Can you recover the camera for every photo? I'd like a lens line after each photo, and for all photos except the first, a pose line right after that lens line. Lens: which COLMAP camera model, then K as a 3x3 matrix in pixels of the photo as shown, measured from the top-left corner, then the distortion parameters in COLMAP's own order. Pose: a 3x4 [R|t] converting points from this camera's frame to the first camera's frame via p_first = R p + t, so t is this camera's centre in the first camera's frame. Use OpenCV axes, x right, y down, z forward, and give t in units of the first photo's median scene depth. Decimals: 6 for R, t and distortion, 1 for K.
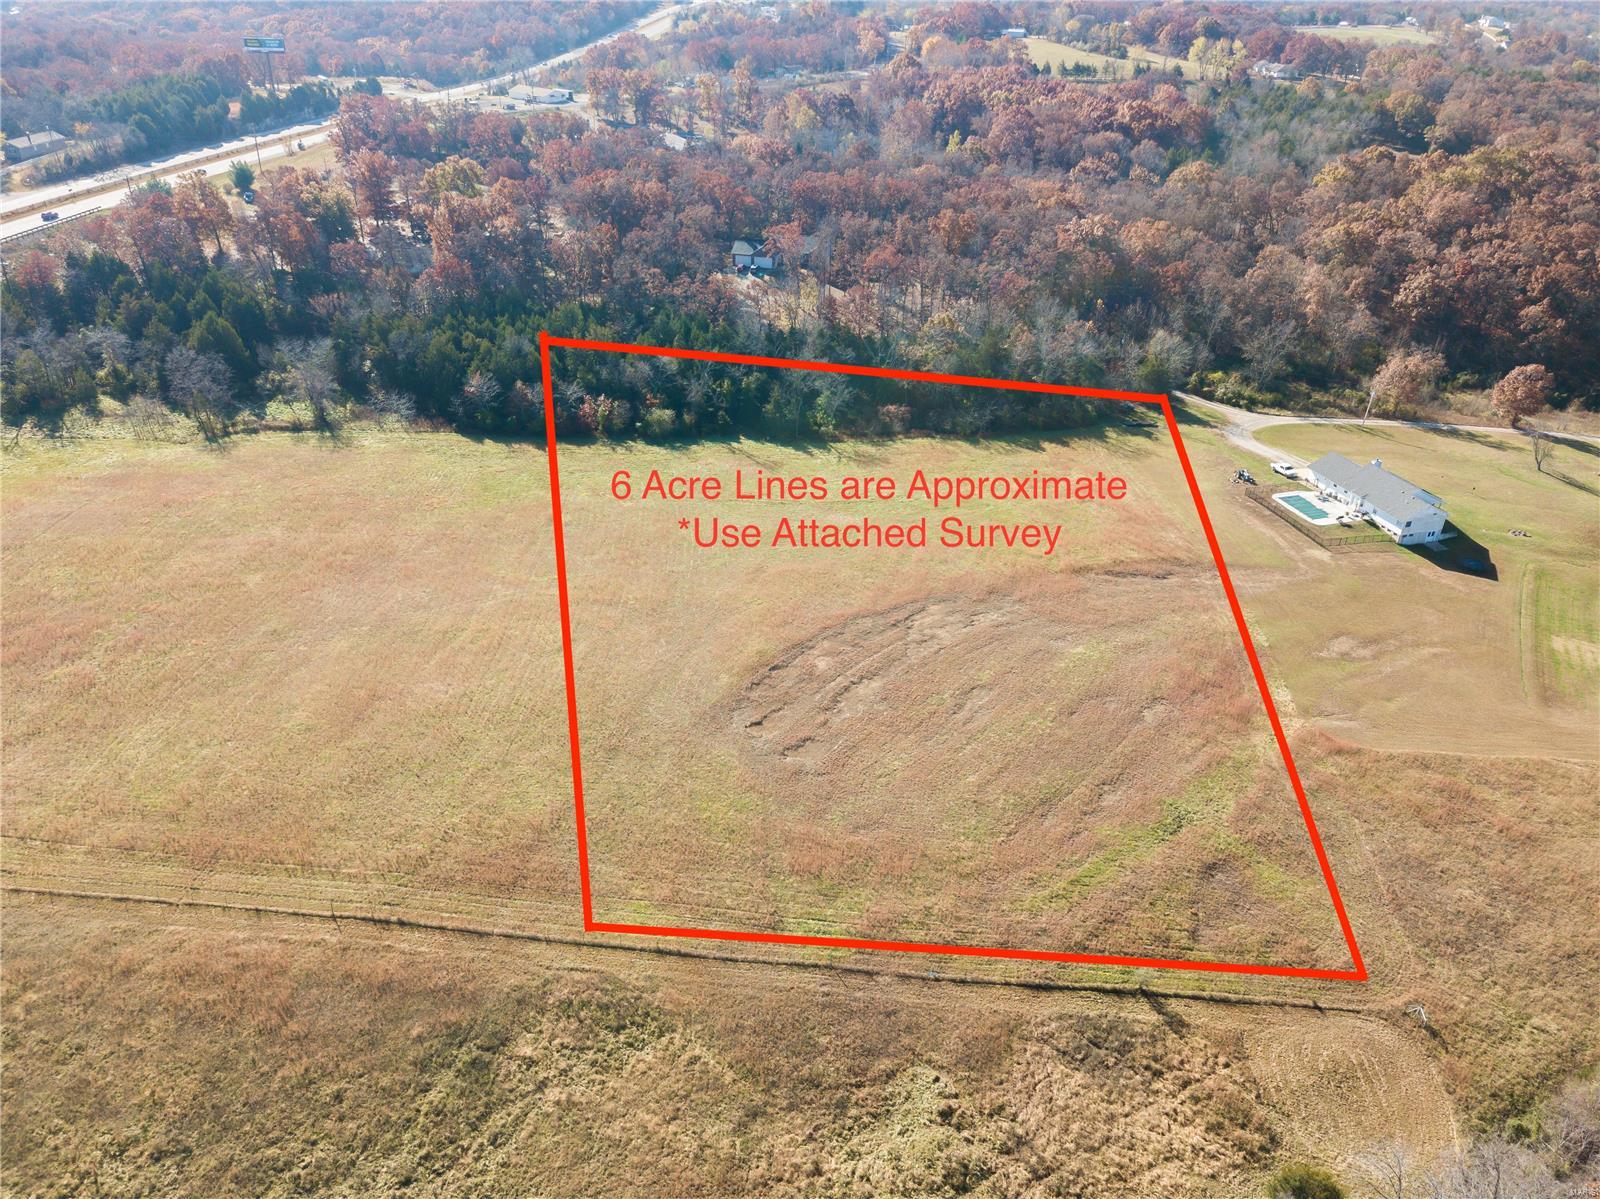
lens RADIAL K [[1227.1, 0, 800.0], [0, 1227.1, 599.5], [0, 0, 1]] dist [0.022516, -0.001003]
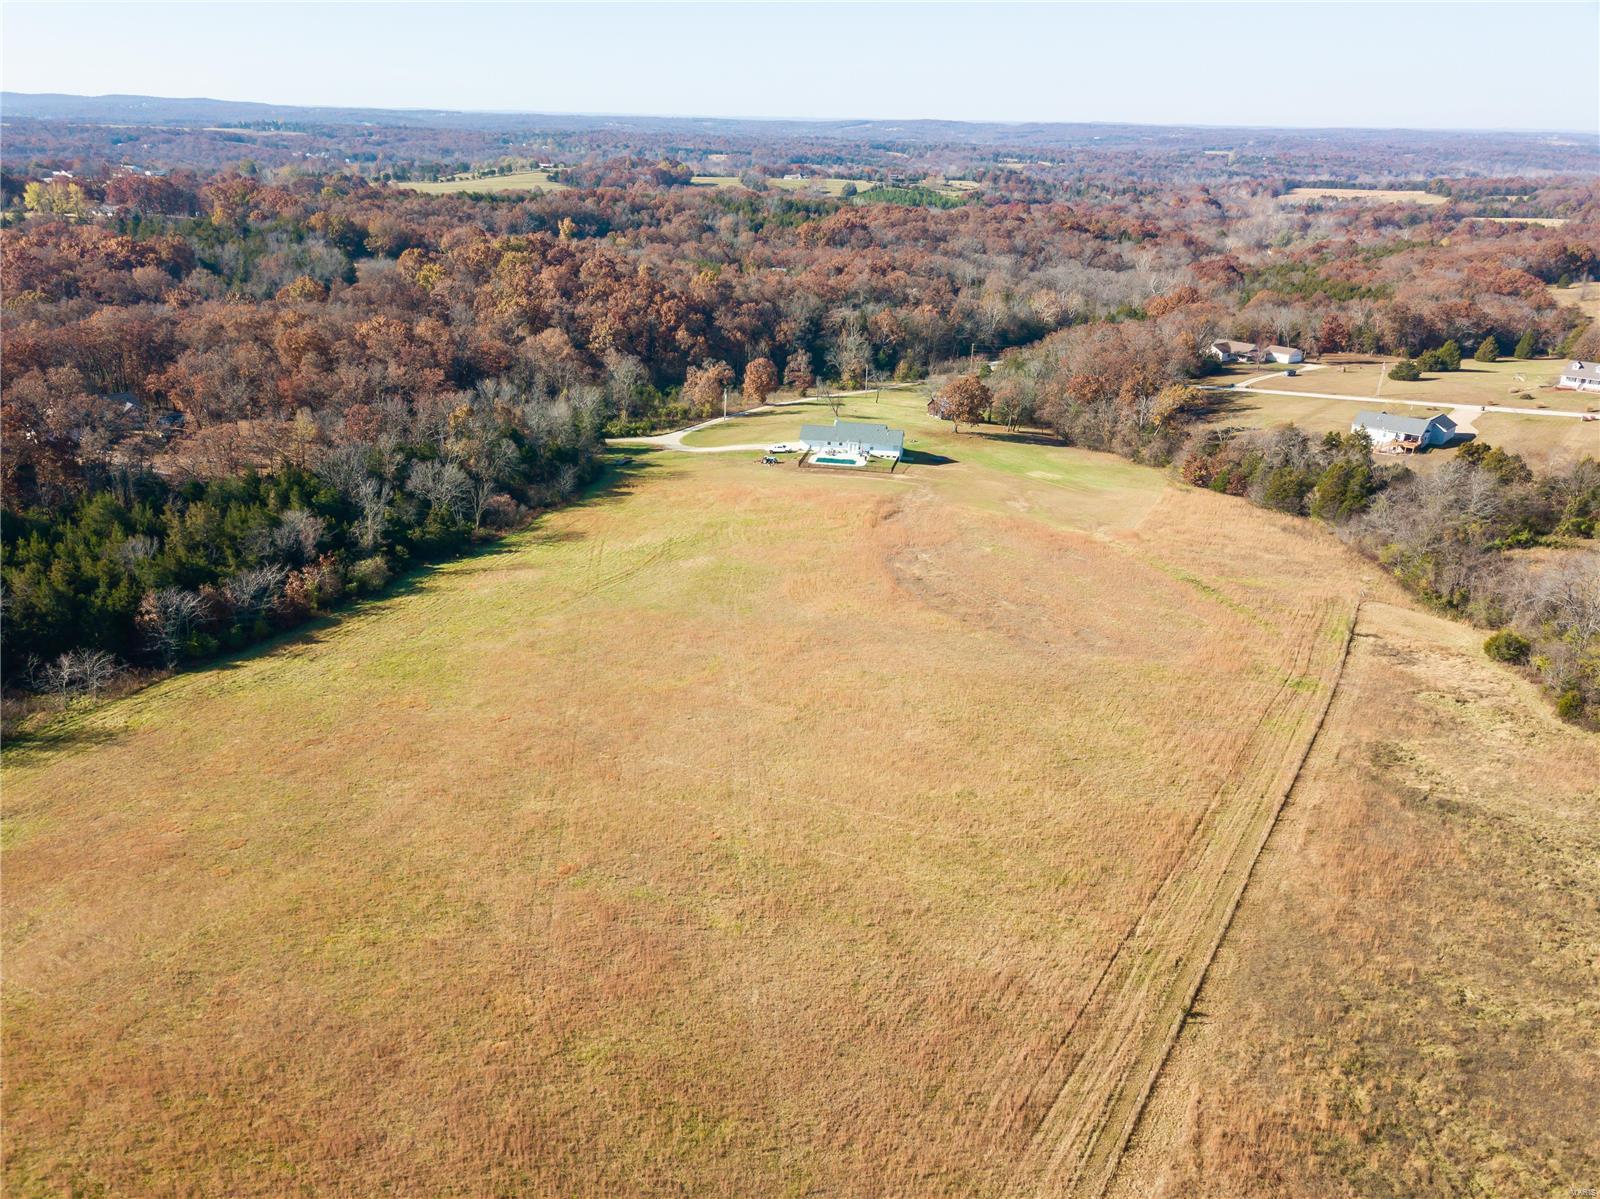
lens RADIAL K [[1227.1, 0, 800.0], [0, 1227.1, 599.5], [0, 0, 1]] dist [0.022516, -0.001003]
pose [[0.472923, -0.331754, 0.816262, -0.678458], [0.422981, 0.898161, 0.119975, -0.109031], [-0.772936, 0.288525, 0.565086, 0.317585]]
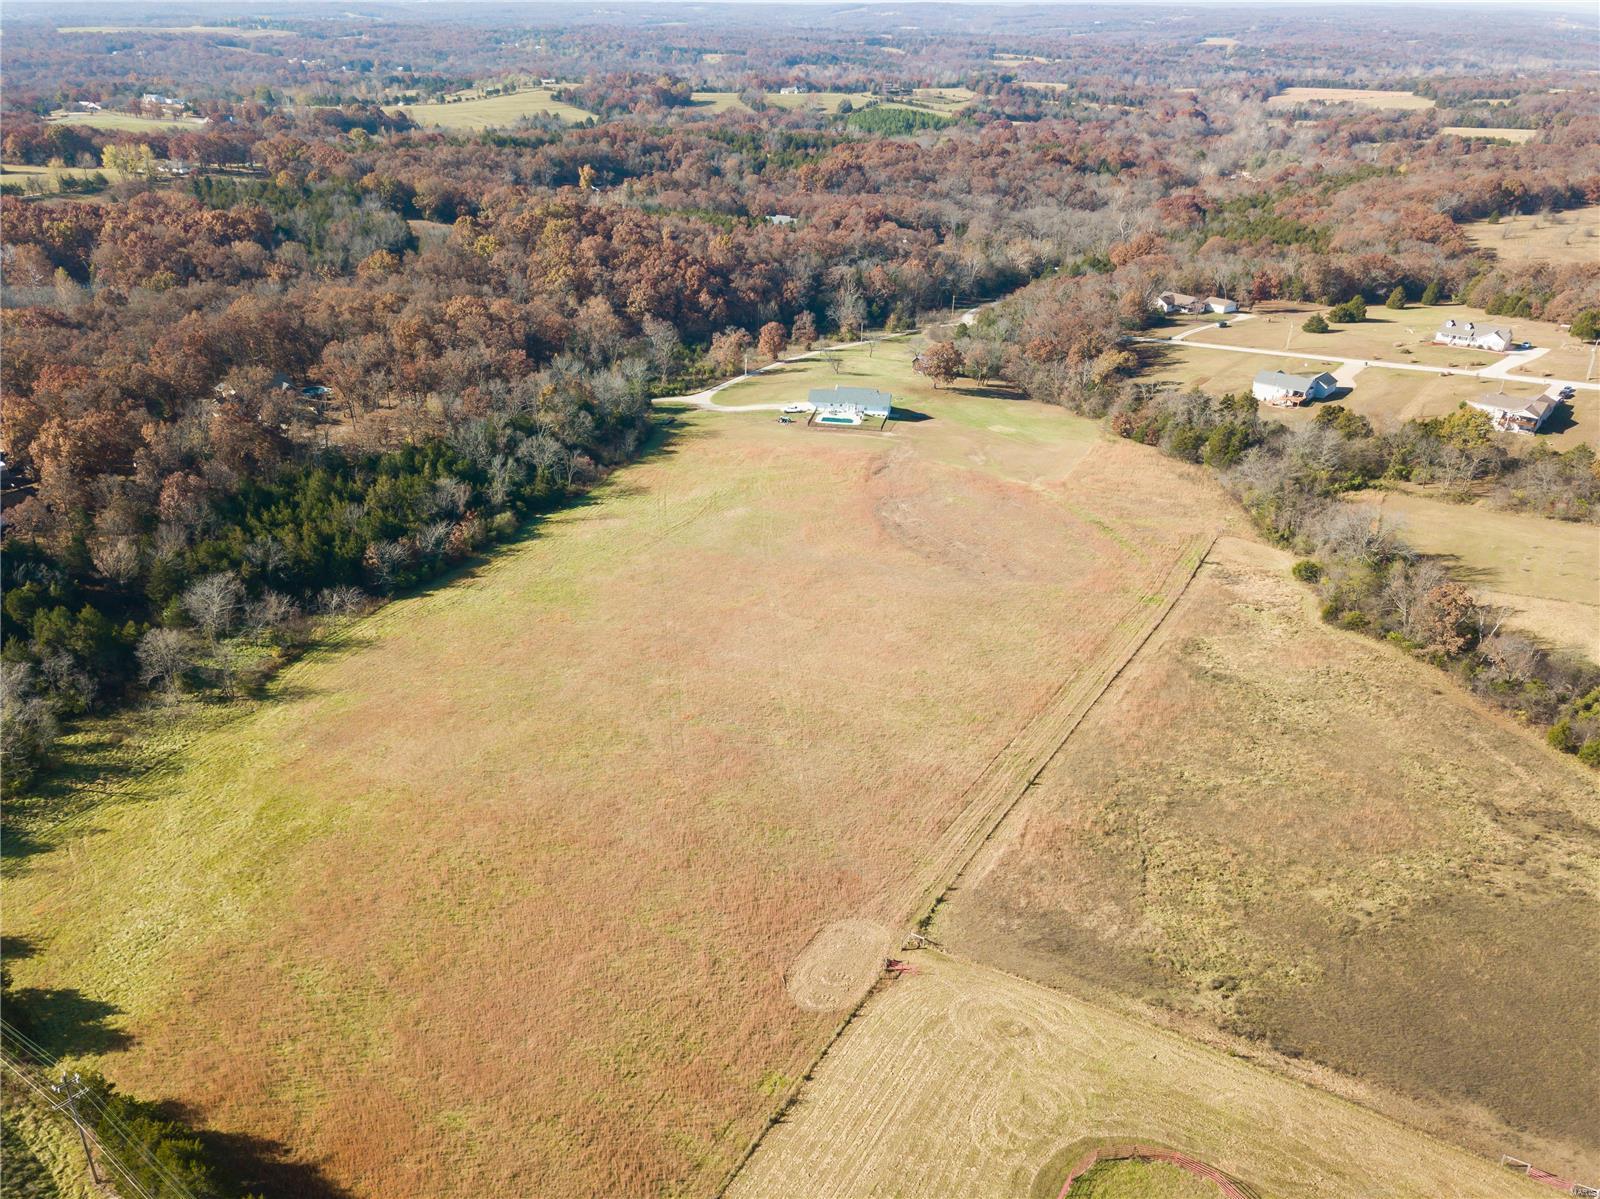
lens RADIAL K [[1227.1, 0, 800.0], [0, 1227.1, 599.5], [0, 0, 1]] dist [0.022516, -0.001003]
pose [[0.468145, -0.402658, 0.786579, -0.946993], [0.431817, 0.880868, 0.193923, -0.192322], [-0.770957, 0.248874, 0.586248, 0.126801]]
